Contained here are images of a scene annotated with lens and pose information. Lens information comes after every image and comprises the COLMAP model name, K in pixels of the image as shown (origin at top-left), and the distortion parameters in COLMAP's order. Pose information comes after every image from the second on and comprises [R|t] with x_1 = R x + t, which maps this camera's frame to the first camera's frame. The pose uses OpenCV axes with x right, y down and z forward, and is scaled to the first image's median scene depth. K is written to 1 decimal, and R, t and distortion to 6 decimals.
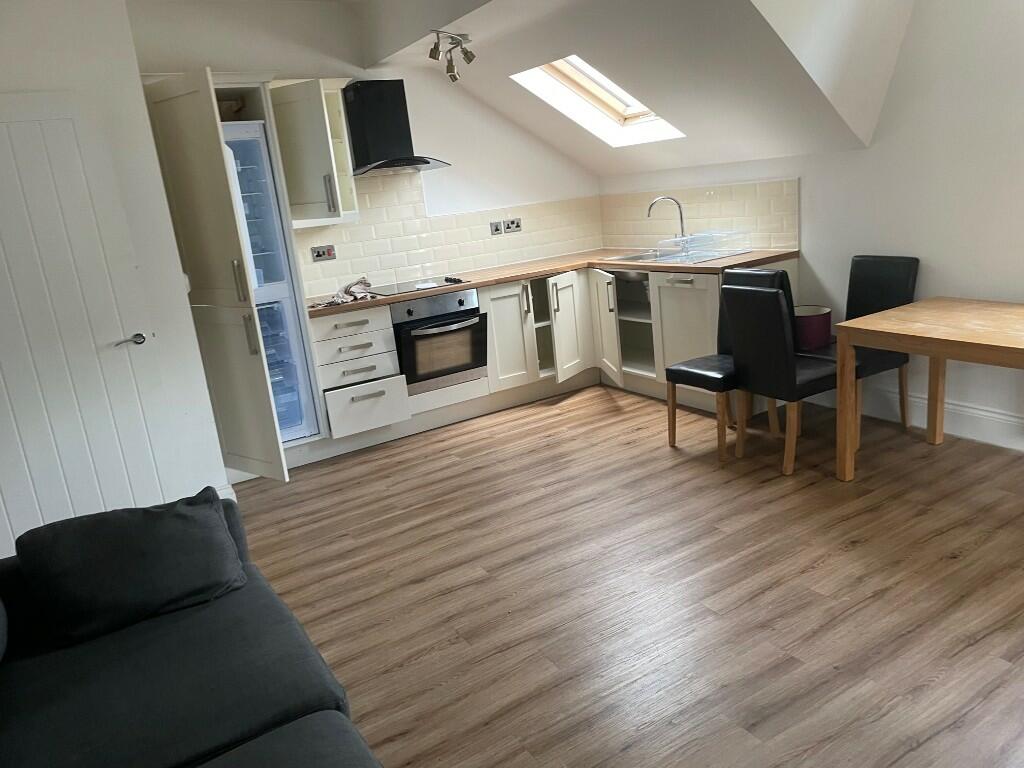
lens RADIAL K [[768.5, 0, 512.0], [0, 768.5, 384.0], [0, 0, 1]] dist [0.097893, -0.111657]
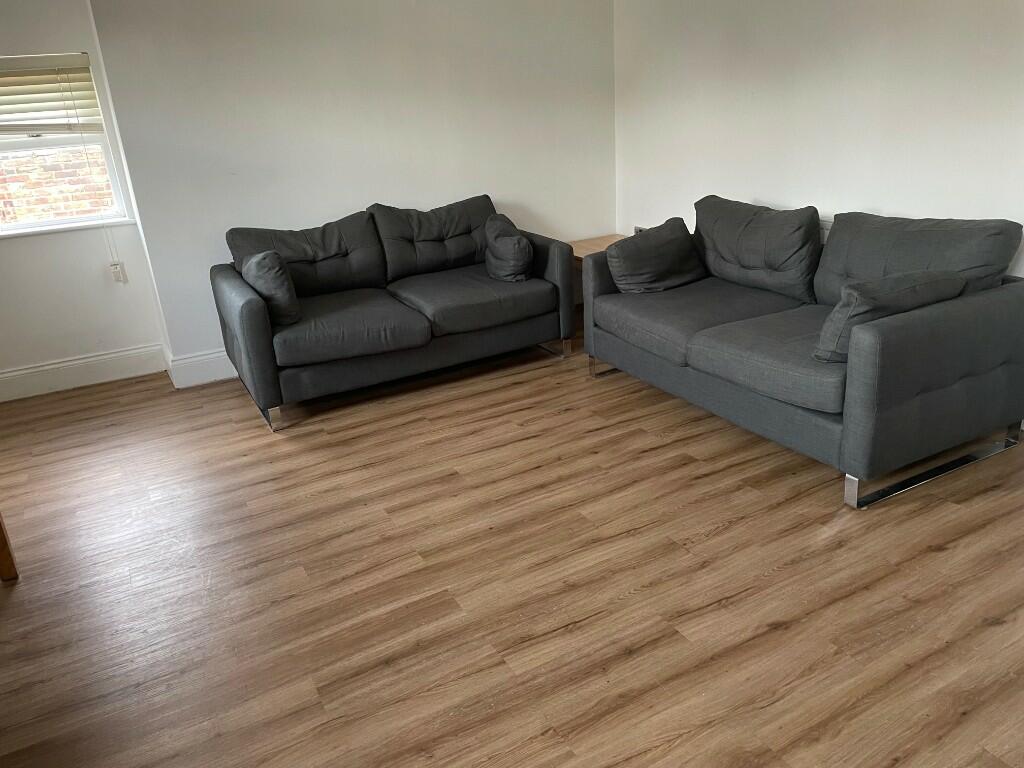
lens RADIAL K [[768.5, 0, 512.0], [0, 768.5, 384.0], [0, 0, 1]] dist [0.097893, -0.111657]
pose [[-0.983680, 0.147191, 0.103478, 0.012169], [0.179889, 0.793159, 0.581841, -0.452414], [0.003568, 0.590960, -0.806693, 1.747113]]
